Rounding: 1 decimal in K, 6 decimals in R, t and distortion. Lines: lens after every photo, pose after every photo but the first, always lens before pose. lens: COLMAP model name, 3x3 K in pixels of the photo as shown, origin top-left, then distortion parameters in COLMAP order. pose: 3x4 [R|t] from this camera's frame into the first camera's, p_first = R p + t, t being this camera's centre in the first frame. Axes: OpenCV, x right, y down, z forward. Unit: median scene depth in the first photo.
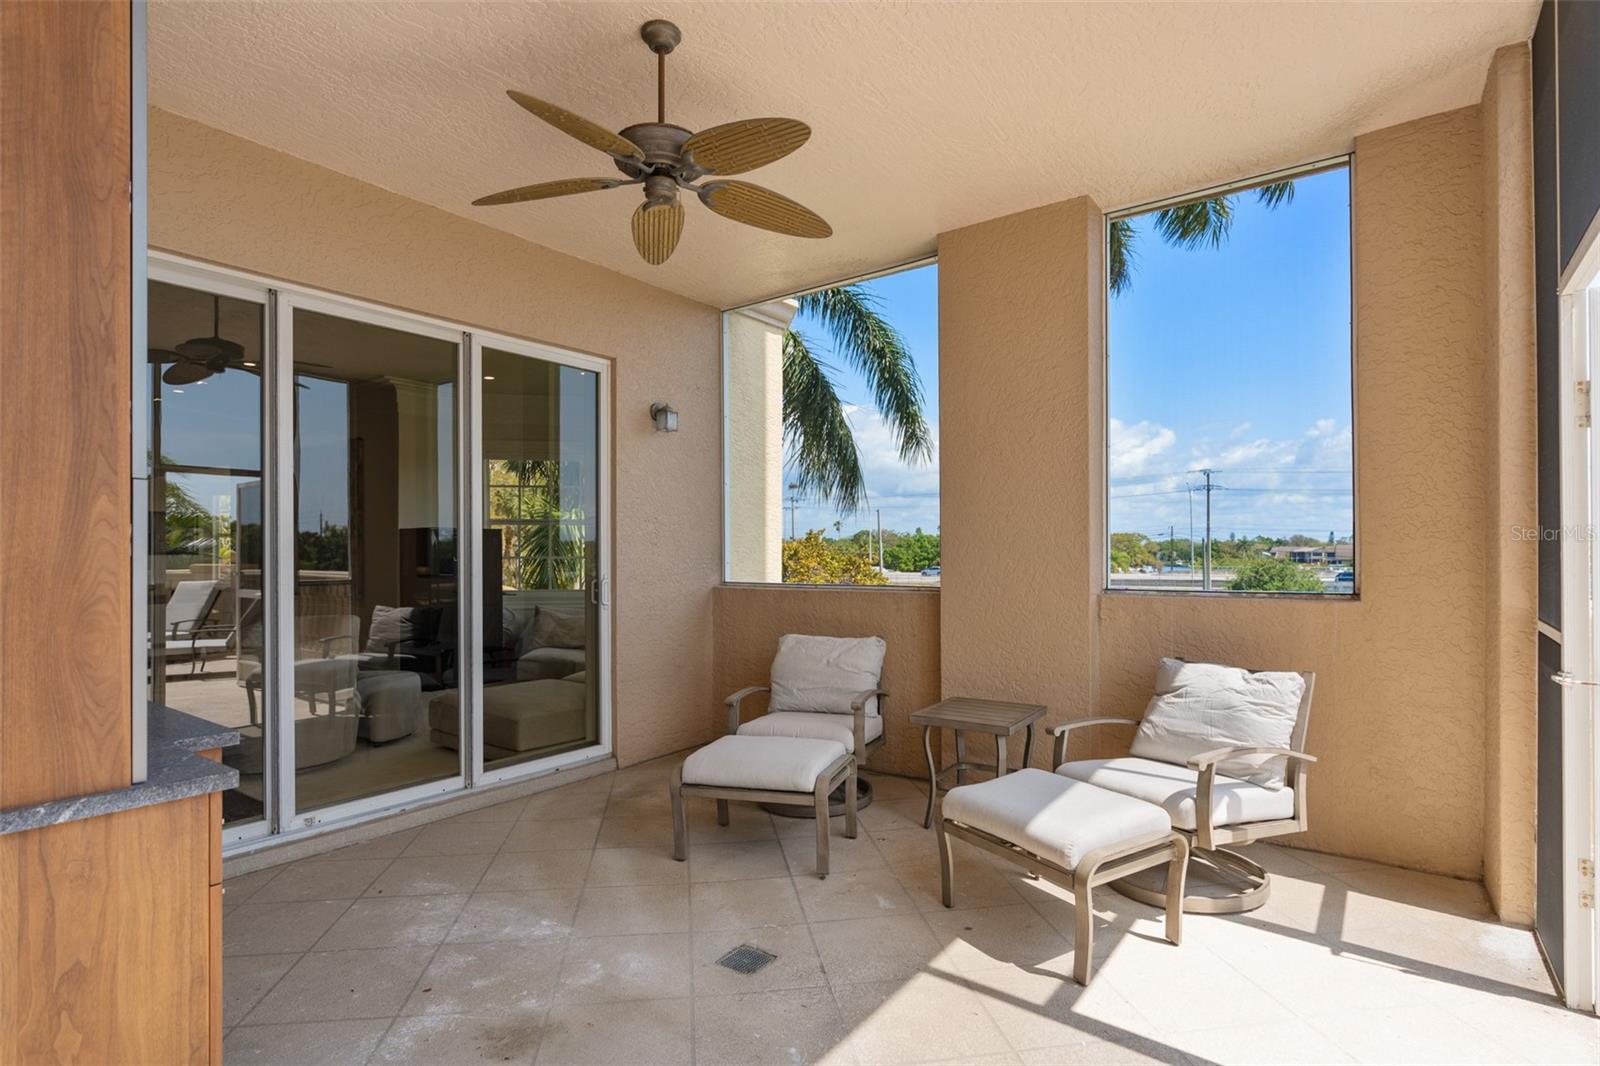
lens RADIAL K [[806.5, 0, 802.8], [0, 806.5, 549.0], [0, 0, 1]] dist [0.001489, 0.000203]
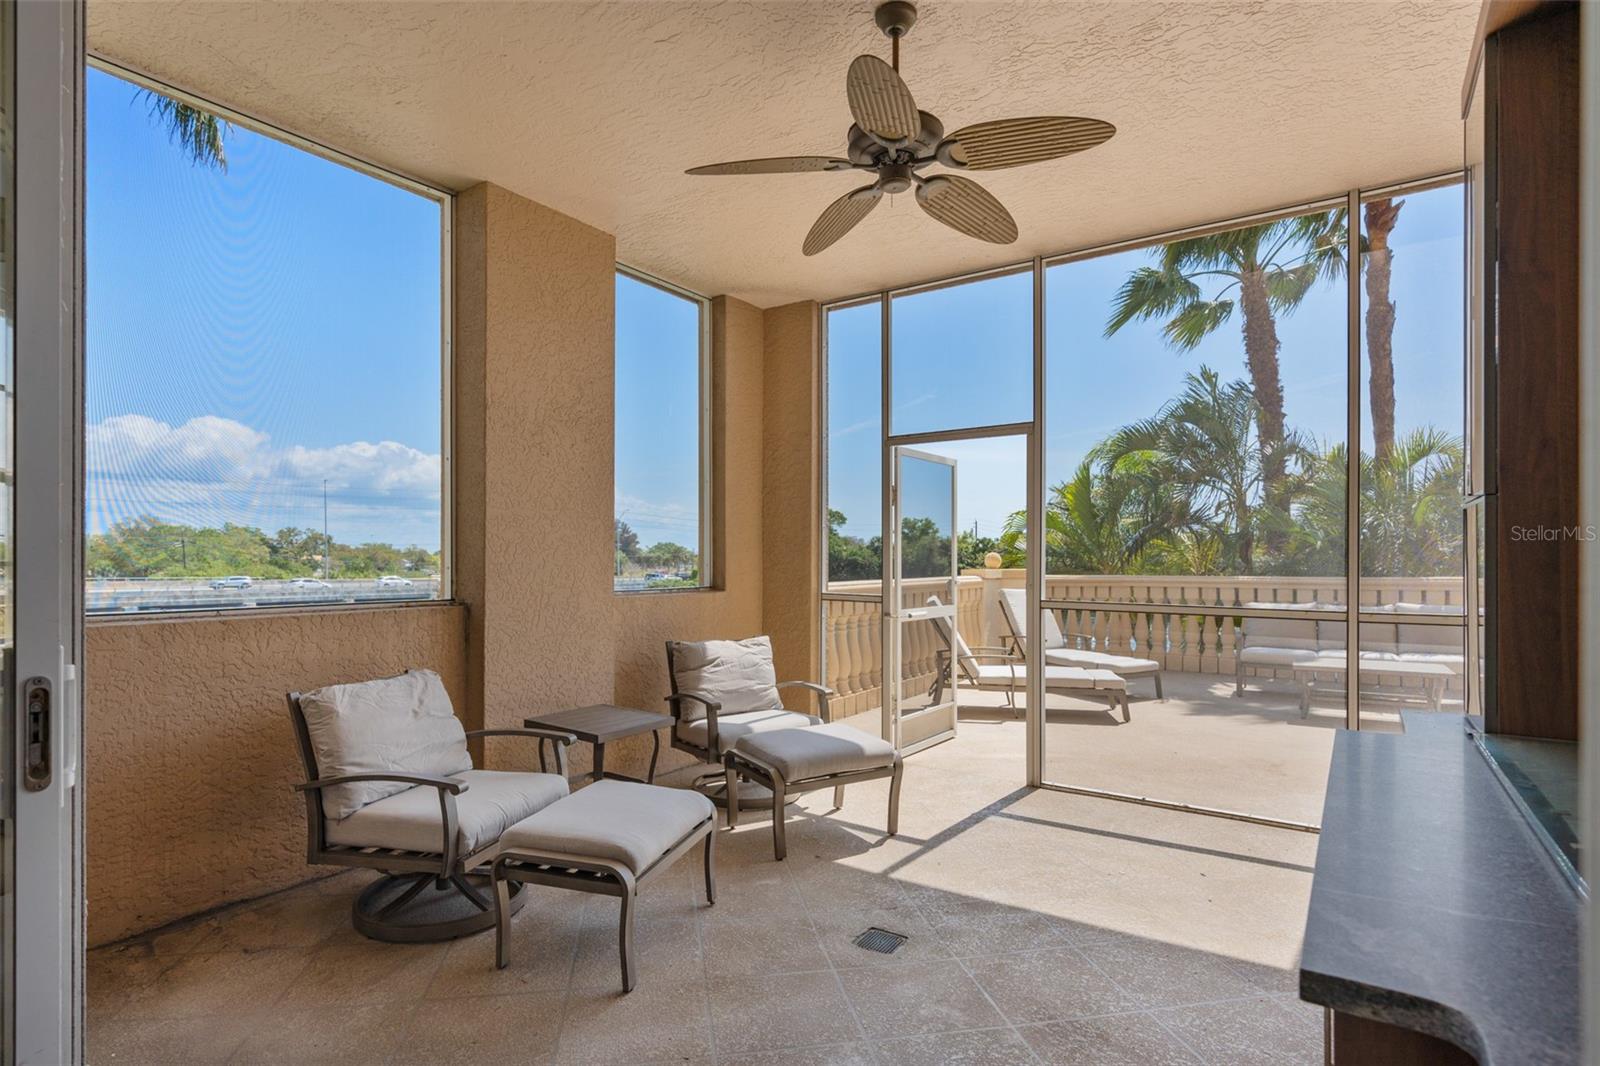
lens RADIAL K [[828.1, 0, 784.3], [0, 828.1, 561.5], [0, 0, 1]] dist [0.002961, 0.000425]
pose [[-0.016384, 0.002841, 0.999862, -1.105092], [-0.006148, 0.999977, -0.002942, 0.014073], [-0.999847, -0.006195, -0.016366, 1.093979]]
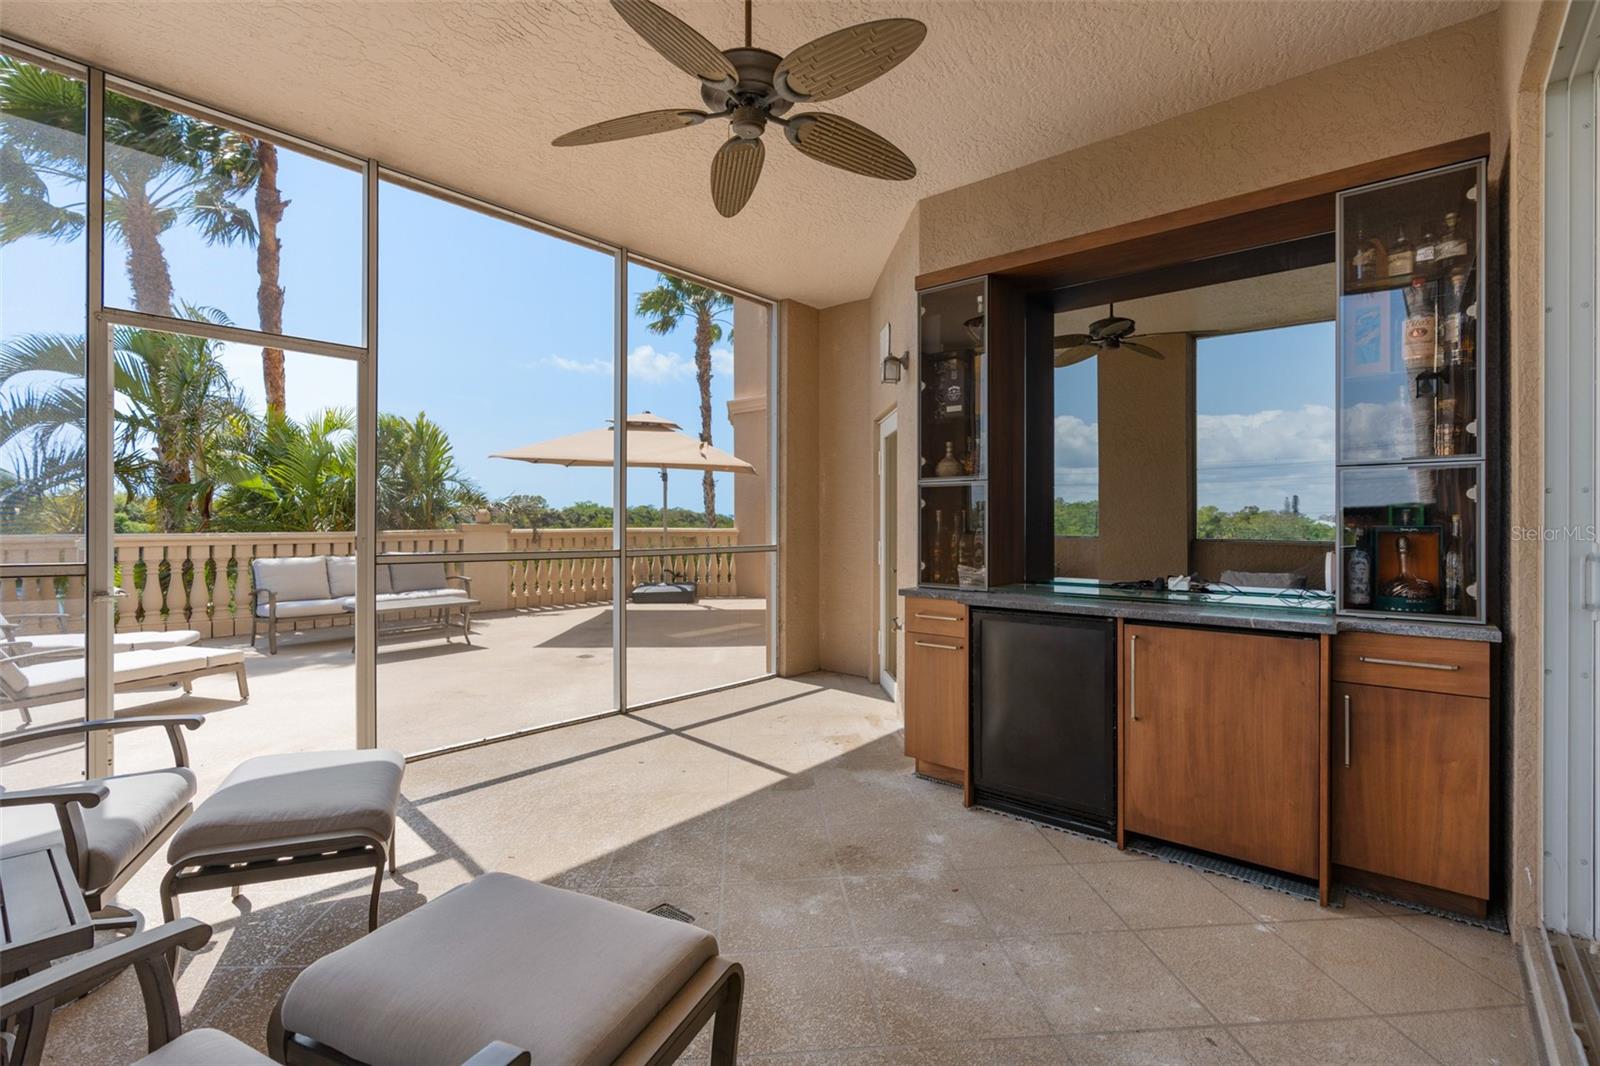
lens RADIAL K [[734.5, 0, 800.0], [0, 734.5, 533.0], [0, 0, 1]] dist [-0.000729, 0.000033]
pose [[-0.997600, 0.002053, 0.069204, -0.282360], [0.002507, 0.999976, 0.006466, 0.037306], [-0.069189, 0.006624, -0.997582, 1.778463]]
